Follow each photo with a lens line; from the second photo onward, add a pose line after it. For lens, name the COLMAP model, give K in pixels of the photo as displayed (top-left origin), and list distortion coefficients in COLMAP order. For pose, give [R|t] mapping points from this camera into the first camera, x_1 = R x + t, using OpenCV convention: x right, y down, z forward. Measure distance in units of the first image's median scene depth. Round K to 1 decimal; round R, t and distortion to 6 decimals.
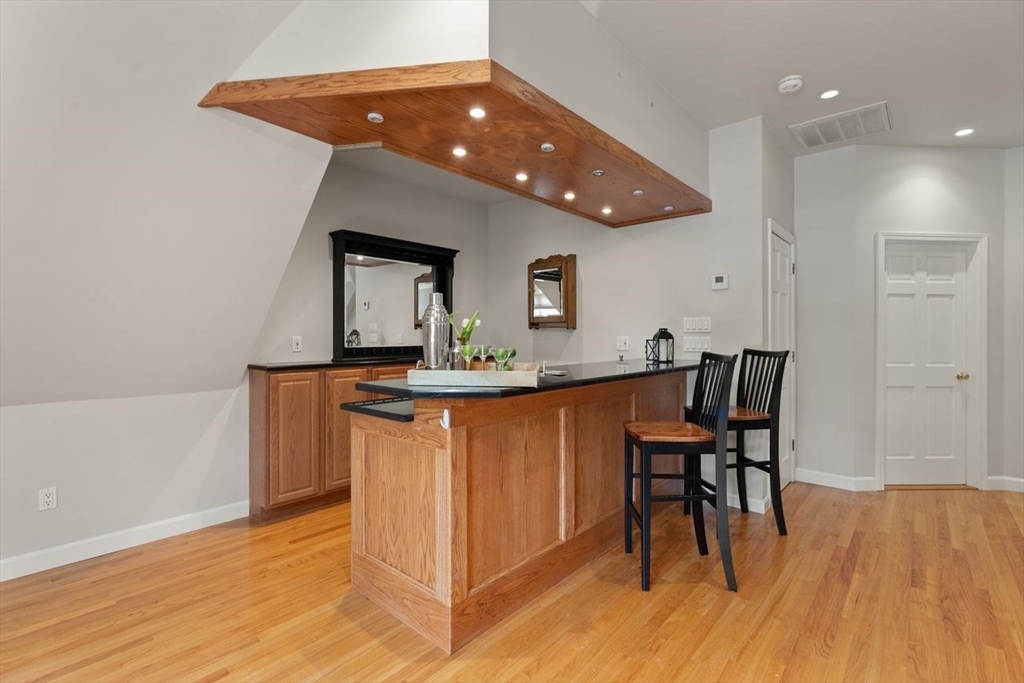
lens RADIAL K [[472.6, 0, 509.1], [0, 472.6, 336.1], [0, 0, 1]] dist [0.031379, 0.000045]
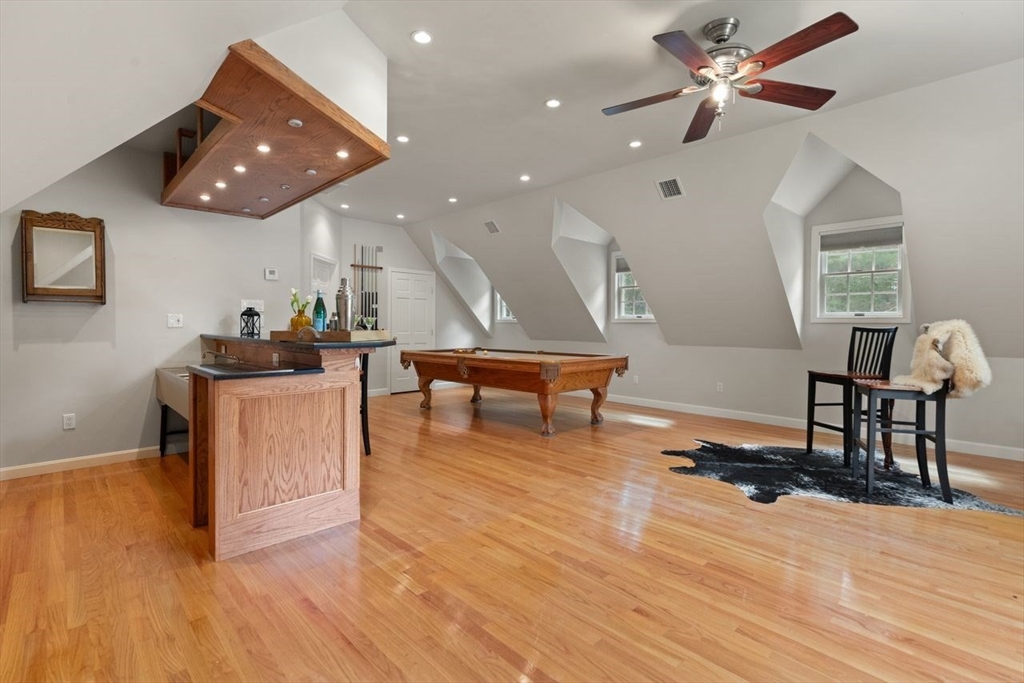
lens RADIAL K [[472.6, 0, 509.3], [0, 472.6, 335.6], [0, 0, 1]] dist [0.031379, 0.000045]
pose [[0.076784, -0.023300, 0.996775, -1.249860], [0.001811, 0.999729, 0.023230, 0.041282], [-0.997046, 0.000021, 0.076805, 0.324498]]
